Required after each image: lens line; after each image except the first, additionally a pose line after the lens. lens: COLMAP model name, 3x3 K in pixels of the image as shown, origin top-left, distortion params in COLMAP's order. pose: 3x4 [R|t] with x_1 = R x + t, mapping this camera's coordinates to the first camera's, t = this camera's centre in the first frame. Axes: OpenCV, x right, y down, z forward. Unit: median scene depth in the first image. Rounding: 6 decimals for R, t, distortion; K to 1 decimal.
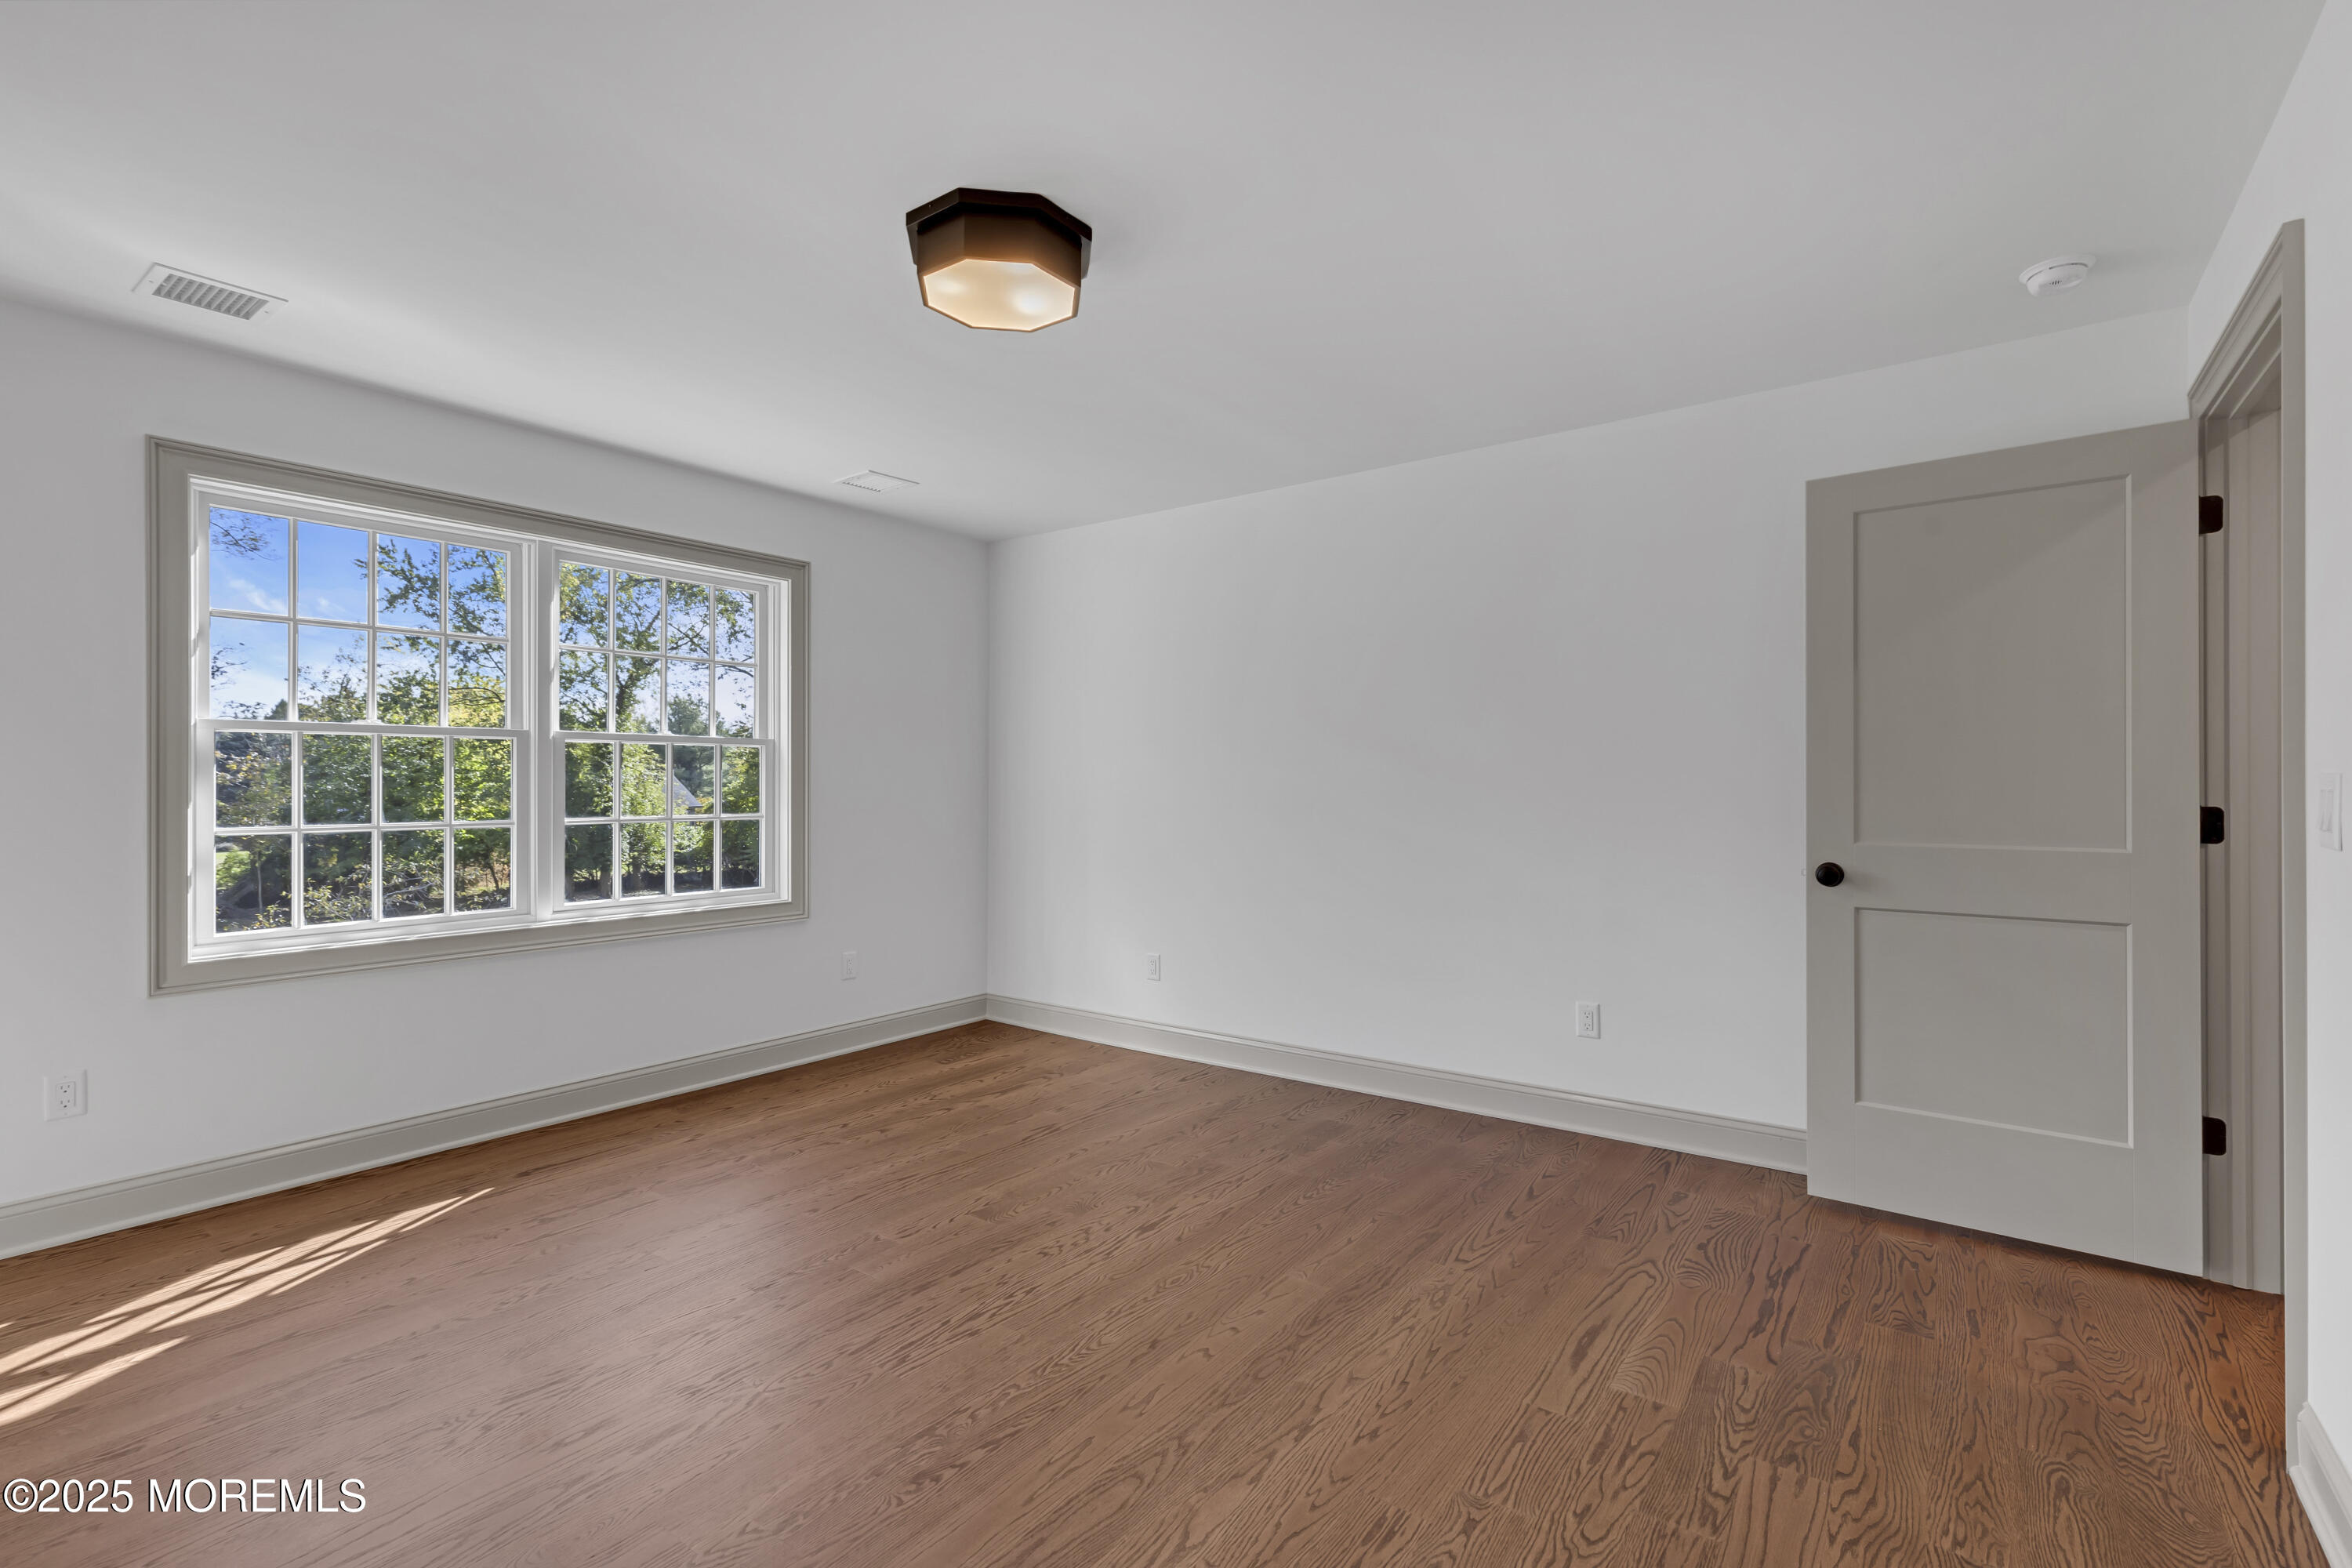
lens RADIAL K [[1051.1, 0, 1182.9], [0, 1051.1, 776.7], [0, 0, 1]] dist [0.007459, 0.000159]
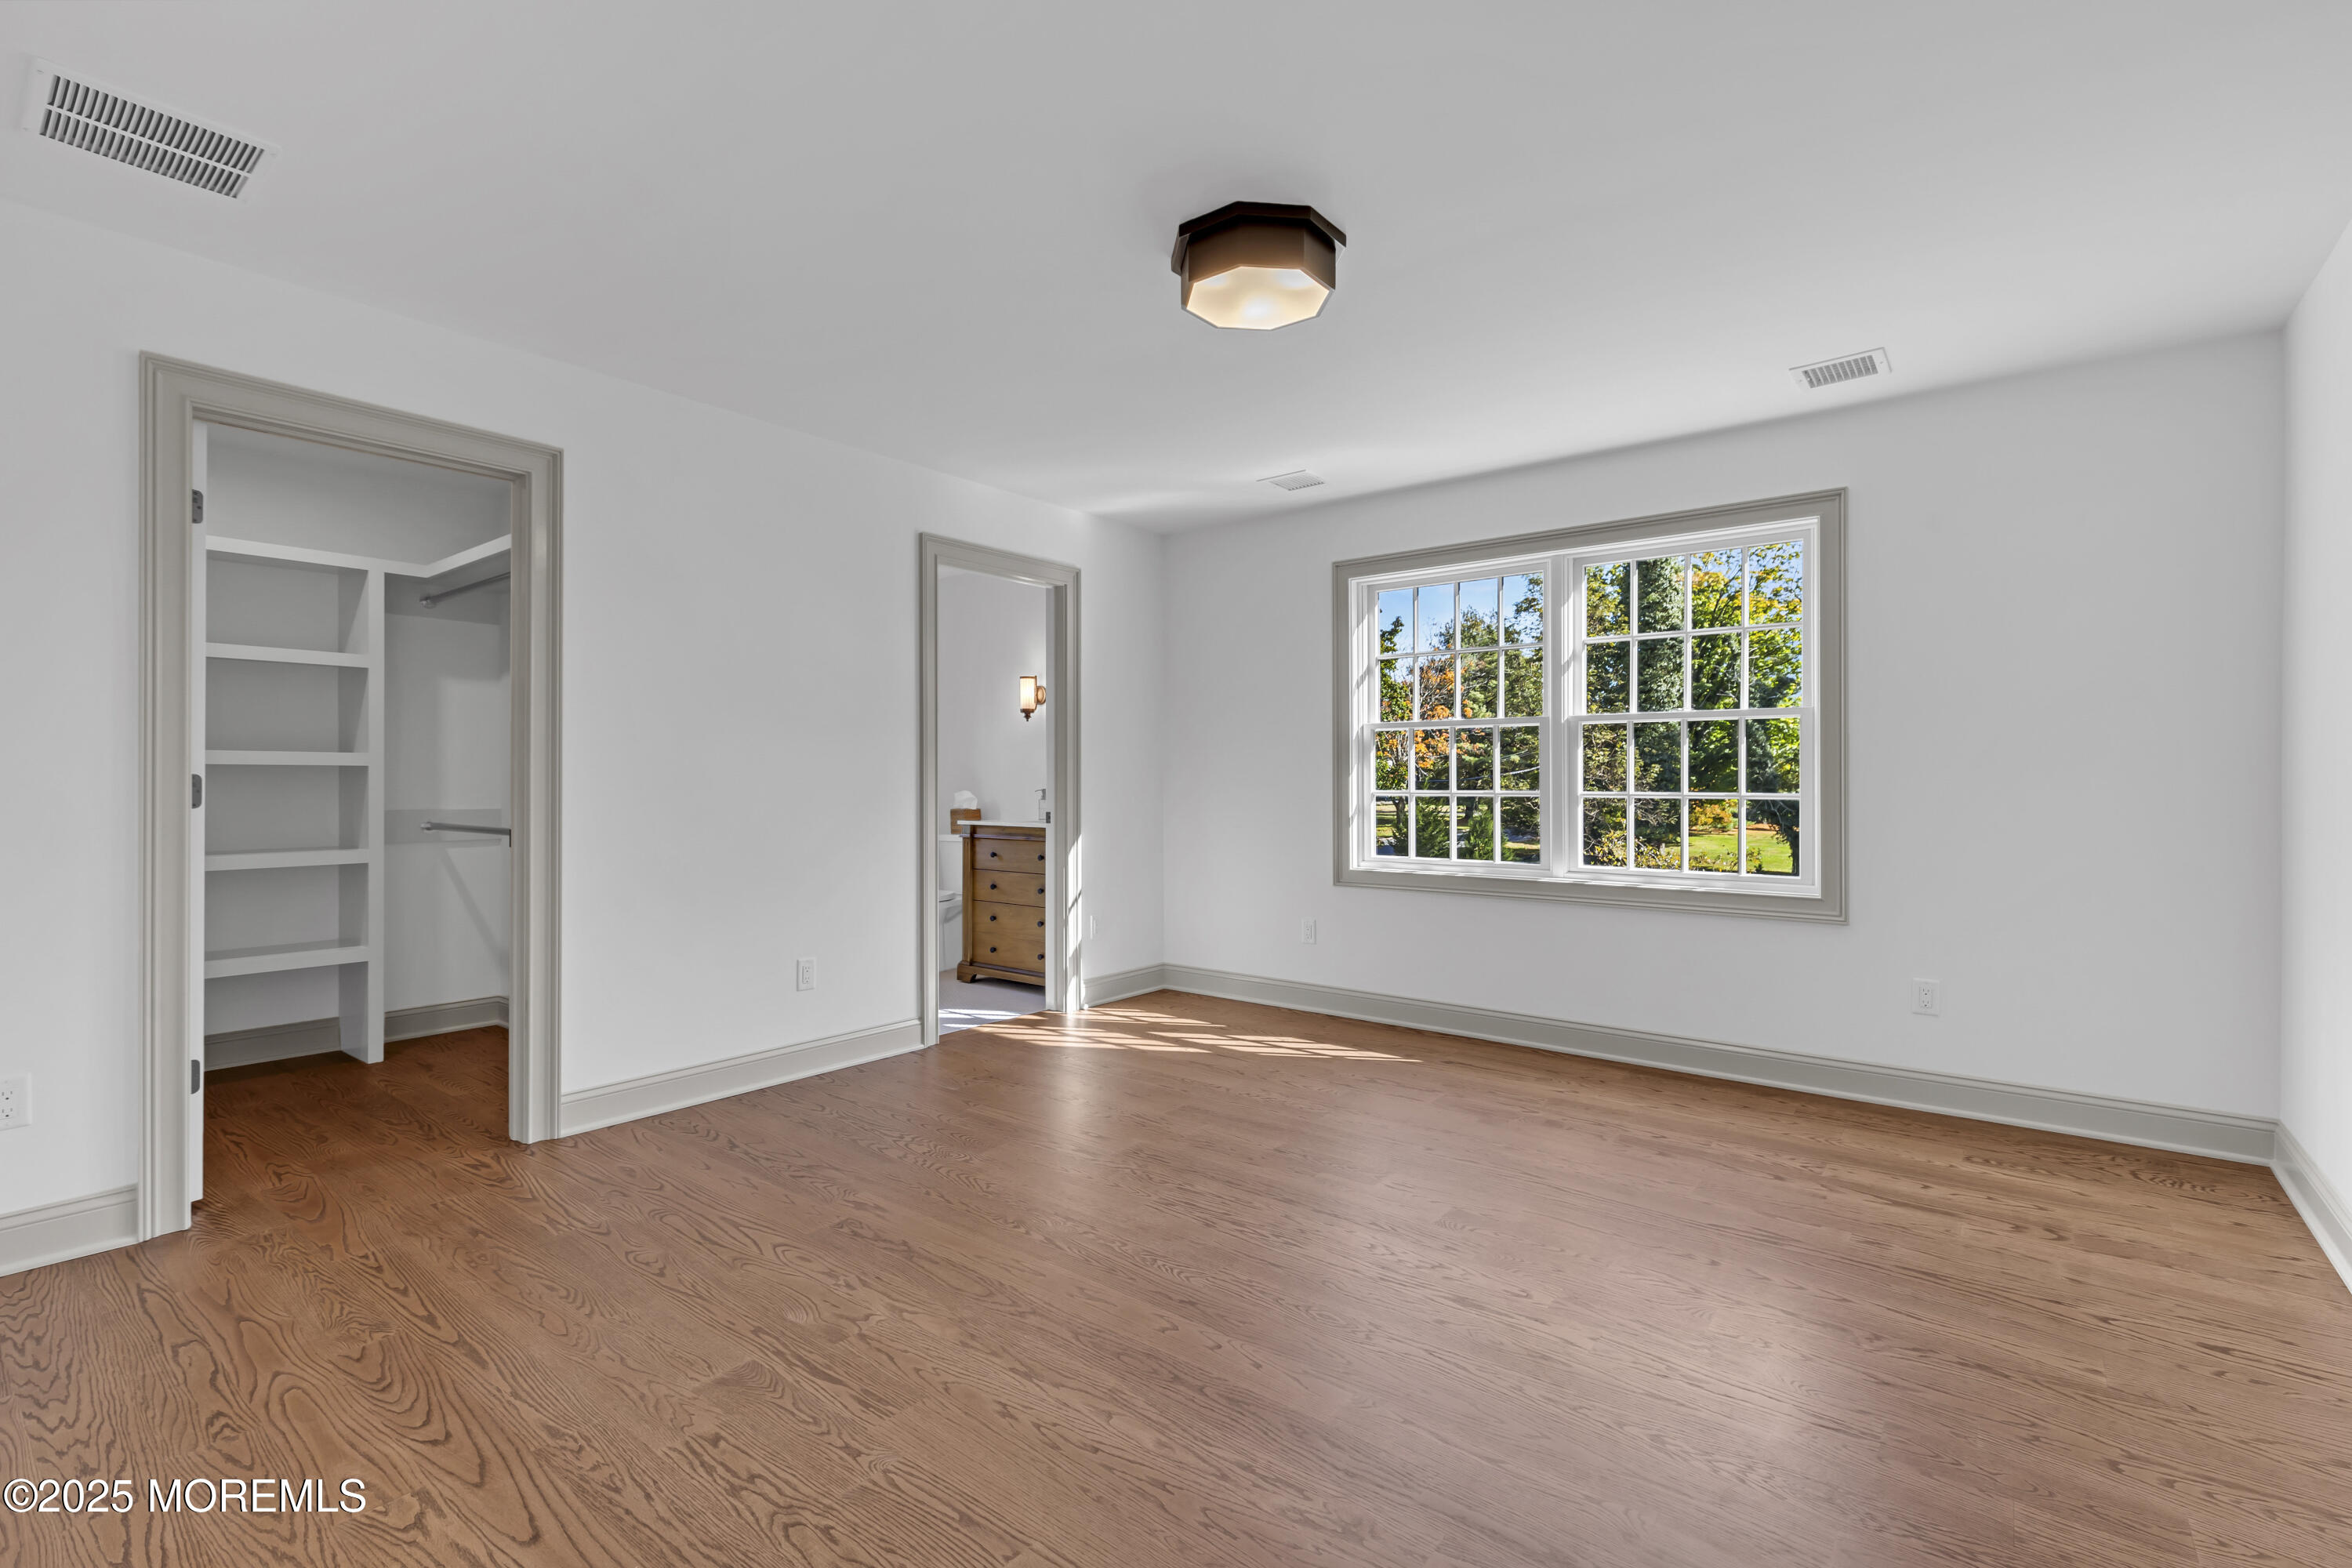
lens RADIAL K [[1051.1, 0, 1182.9], [0, 1051.1, 776.7], [0, 0, 1]] dist [0.007459, 0.000159]
pose [[-0.020888, 0.003175, -0.999777, 0.671688], [0.005434, 0.999981, 0.003062, 0.019007], [0.999767, -0.005369, -0.020905, 0.693385]]
